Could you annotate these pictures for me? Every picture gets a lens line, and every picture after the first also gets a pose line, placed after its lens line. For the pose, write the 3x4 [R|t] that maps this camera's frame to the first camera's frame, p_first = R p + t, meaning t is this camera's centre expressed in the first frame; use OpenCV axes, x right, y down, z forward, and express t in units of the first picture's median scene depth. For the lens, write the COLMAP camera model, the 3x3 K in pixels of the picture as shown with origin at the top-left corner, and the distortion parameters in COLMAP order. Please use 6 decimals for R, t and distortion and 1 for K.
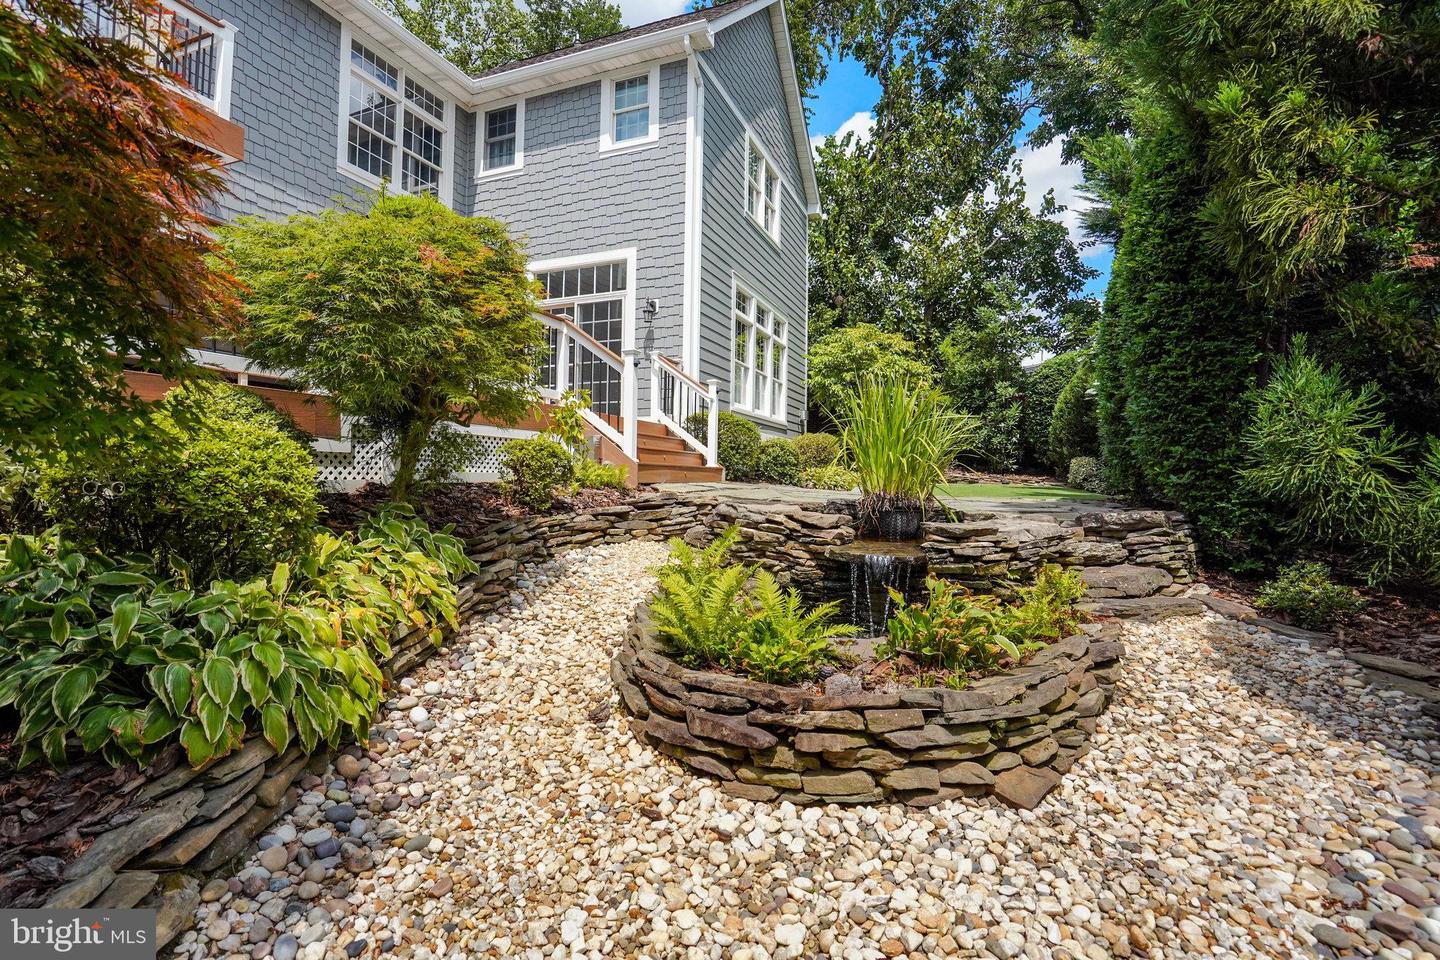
lens RADIAL K [[673.2, 0, 740.5], [0, 673.2, 466.6], [0, 0, 1]] dist [-0.022811, 0.007645]
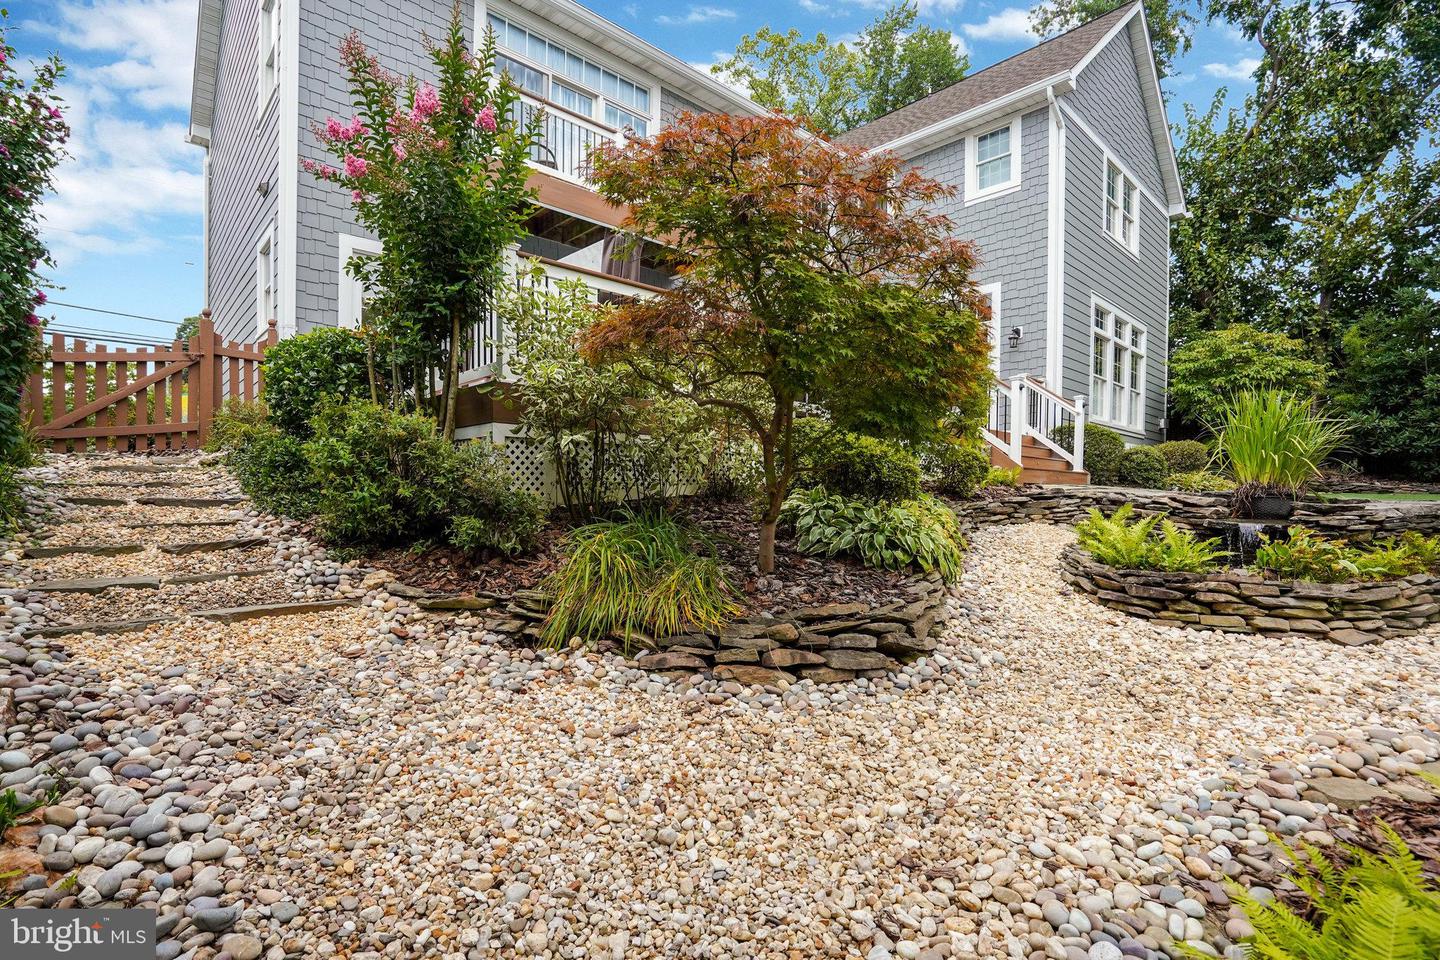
lens RADIAL K [[673.2, 0, 752.8], [0, 673.2, 504.1], [0, 0, 1]] dist [-0.022811, 0.007645]
pose [[0.903121, 0.007572, -0.429319, -0.049812], [0.005374, 0.999567, 0.028933, 0.018087], [0.429352, -0.028437, 0.902689, -0.254908]]
